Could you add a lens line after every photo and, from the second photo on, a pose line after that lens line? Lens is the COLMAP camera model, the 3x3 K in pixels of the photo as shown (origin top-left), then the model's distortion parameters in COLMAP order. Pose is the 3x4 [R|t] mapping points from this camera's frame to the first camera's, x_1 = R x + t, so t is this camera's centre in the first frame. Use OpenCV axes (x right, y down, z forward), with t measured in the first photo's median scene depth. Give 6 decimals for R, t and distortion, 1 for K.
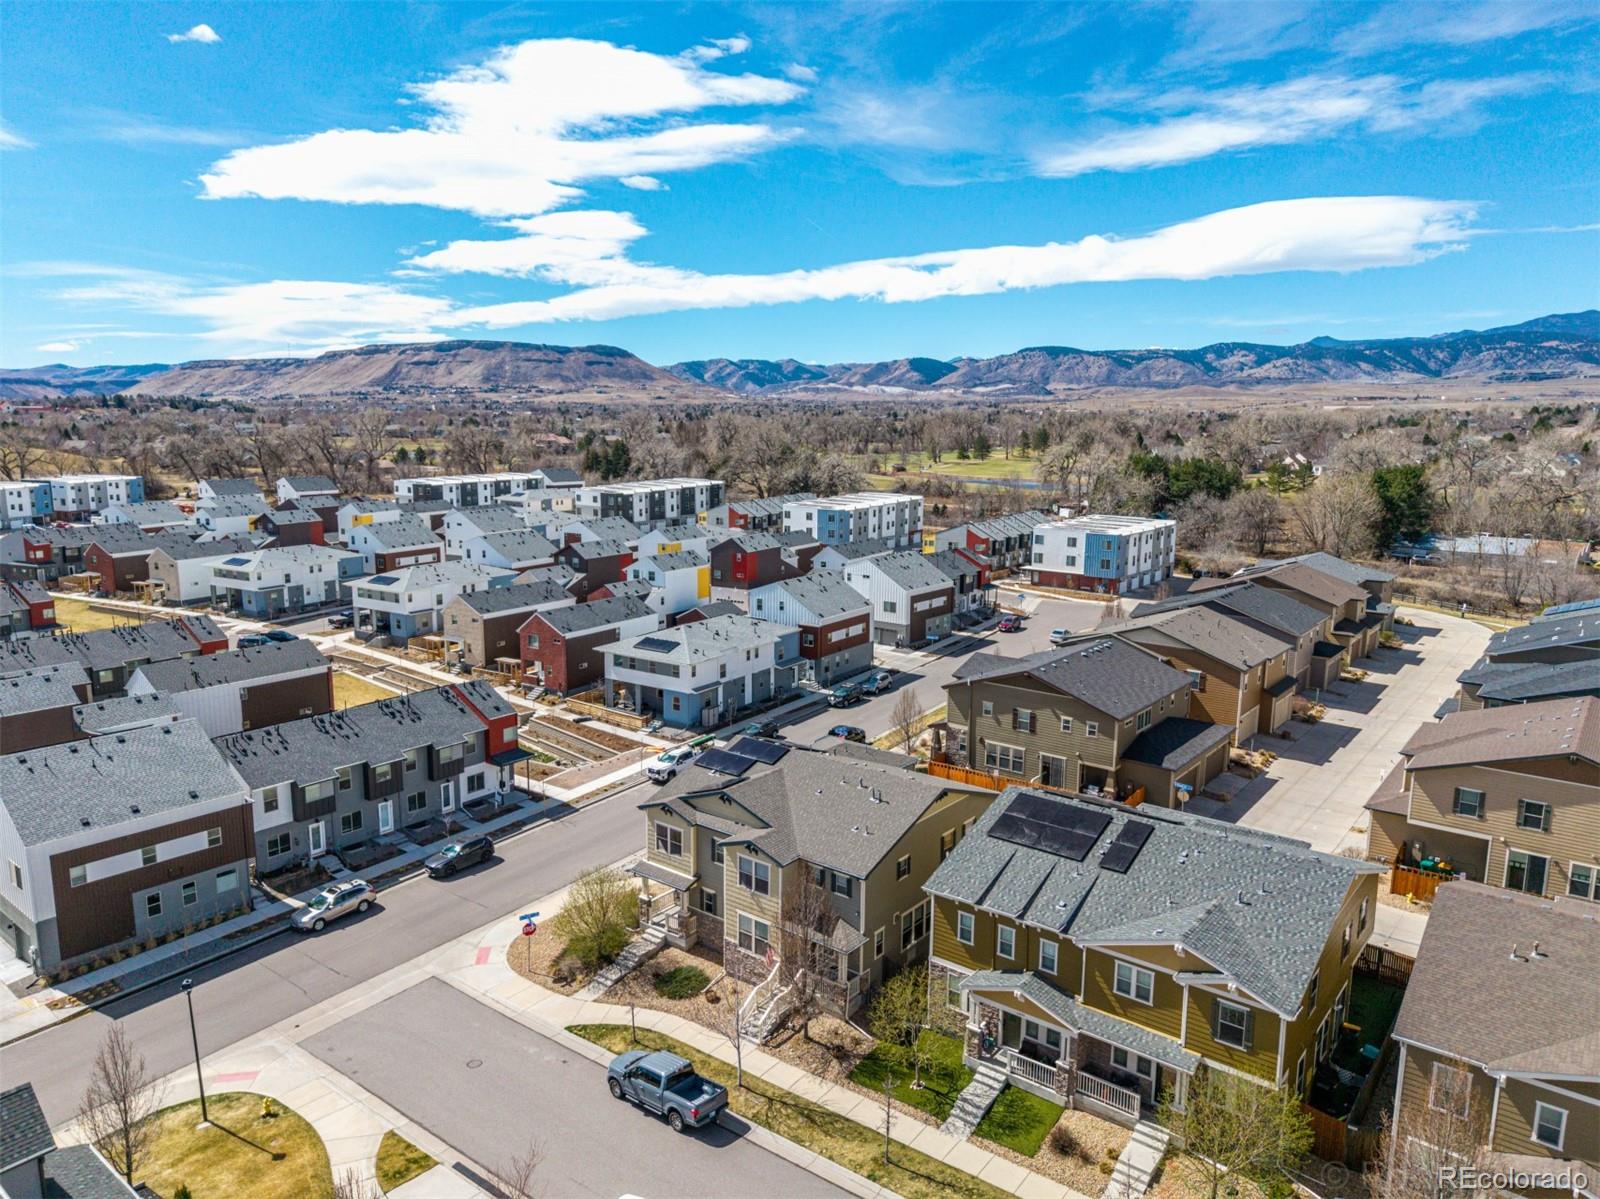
lens RADIAL K [[1110.4, 0, 795.5], [0, 1110.4, 600.2], [0, 0, 1]] dist [0.015593, -0.006211]
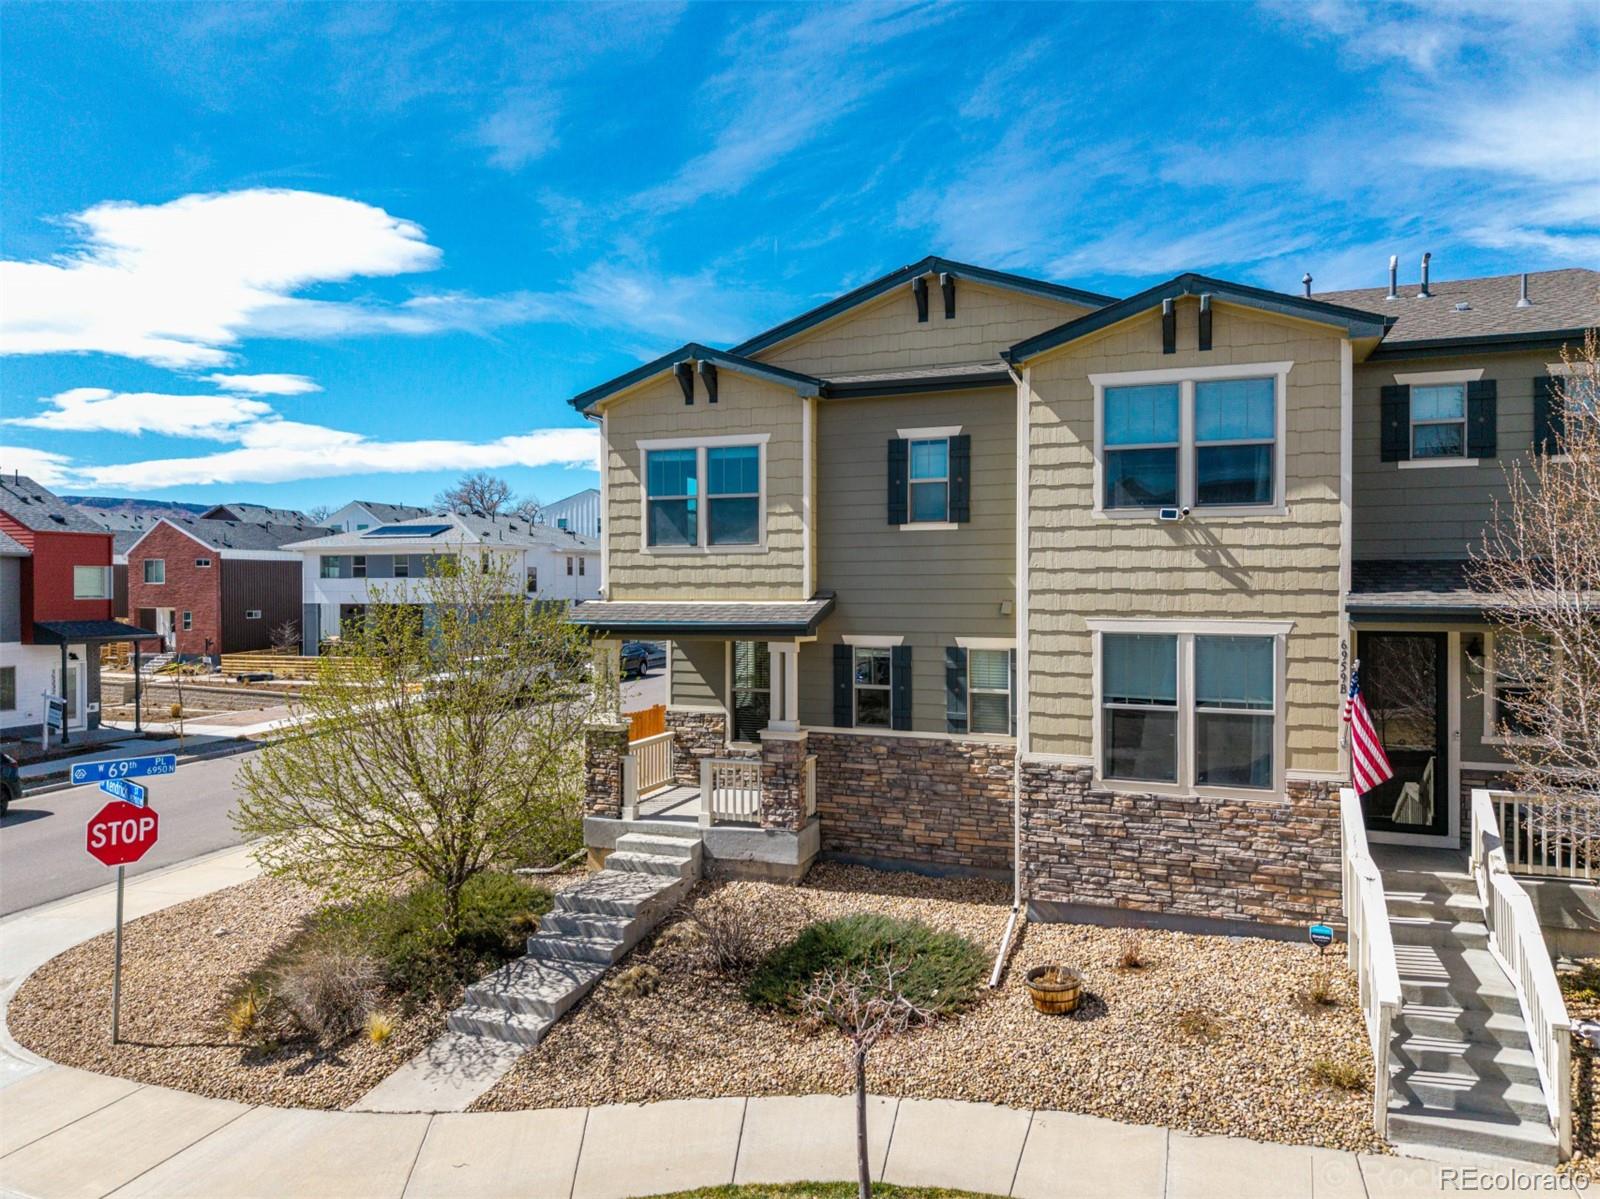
lens RADIAL K [[1110.4, 0, 780.5], [0, 1110.4, 599.4], [0, 0, 1]] dist [0.015593, -0.006211]
pose [[0.960042, -0.011541, 0.279617, -0.044766], [0.057264, 0.986110, -0.155912, 0.074202], [-0.273934, 0.165694, 0.947368, 0.189864]]
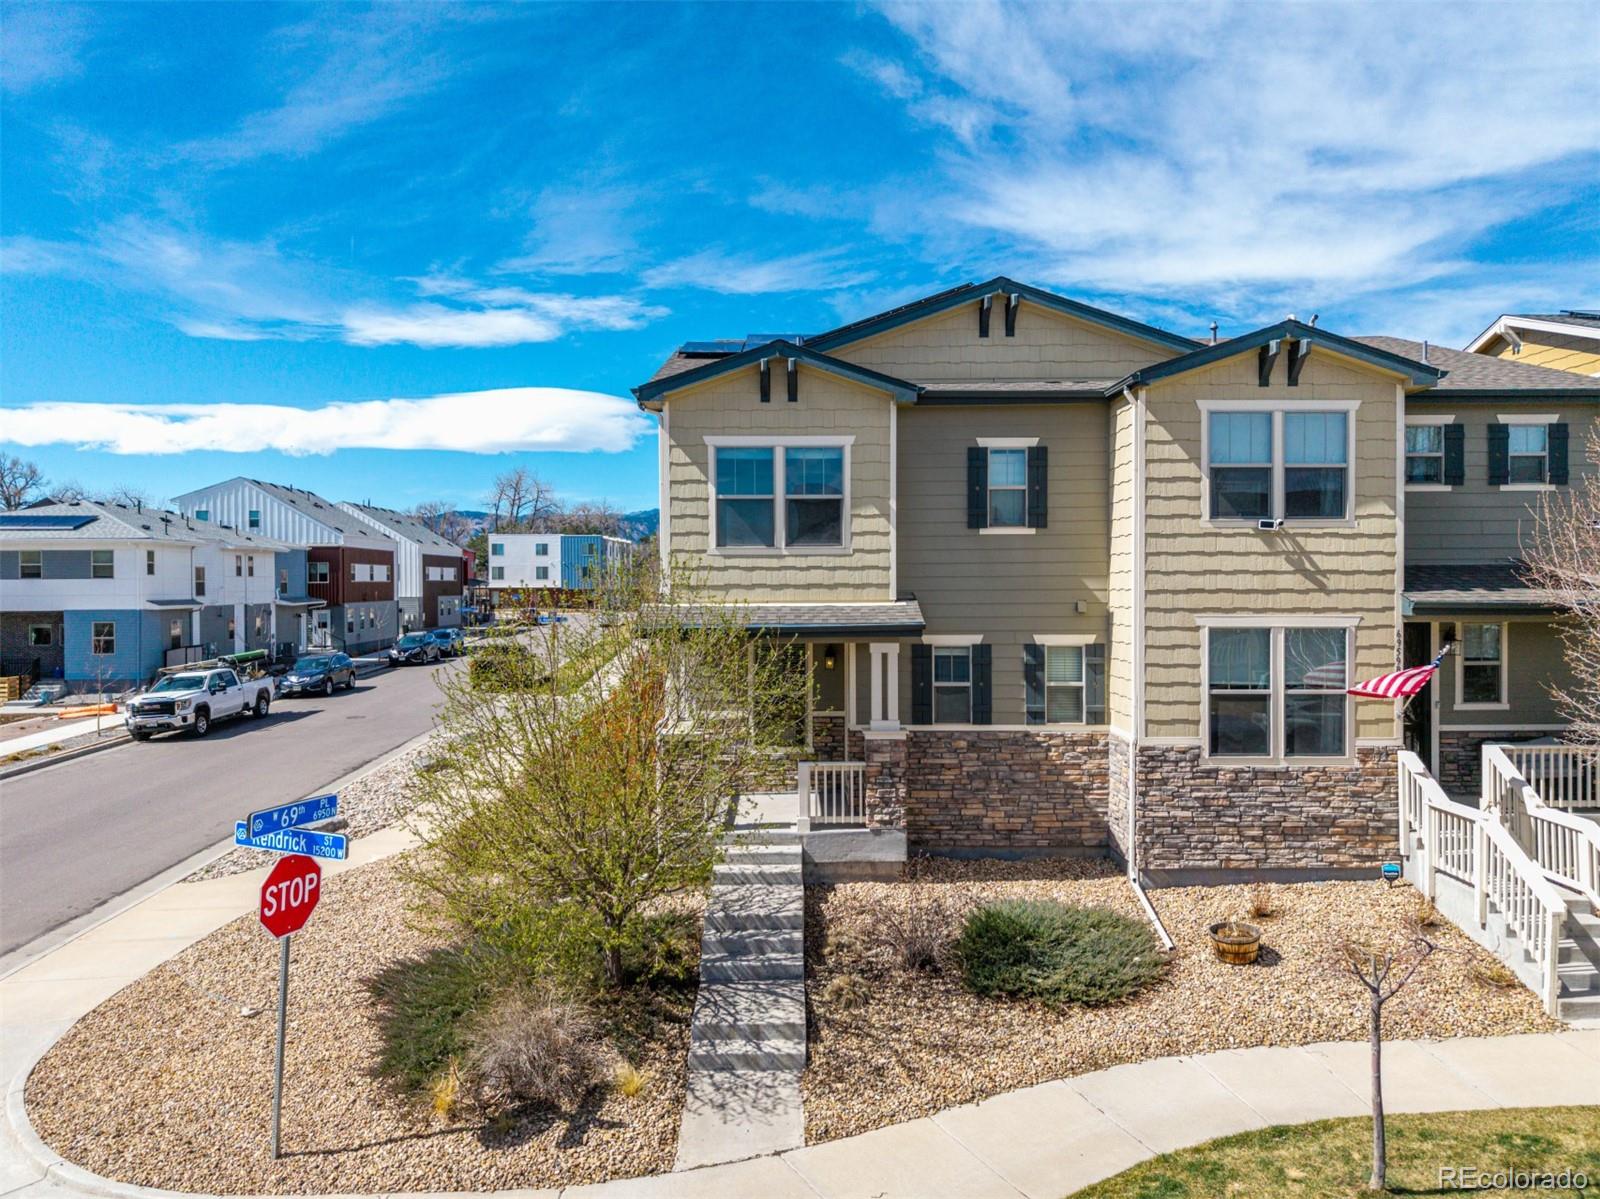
lens RADIAL K [[1110.4, 0, 794.4], [0, 1110.4, 596.2], [0, 0, 1]] dist [0.015593, -0.006211]
pose [[0.781317, -0.015307, 0.623946, -0.073118], [0.119489, 0.984876, -0.125466, 0.071317], [-0.612589, 0.172584, 0.771330, 0.204456]]
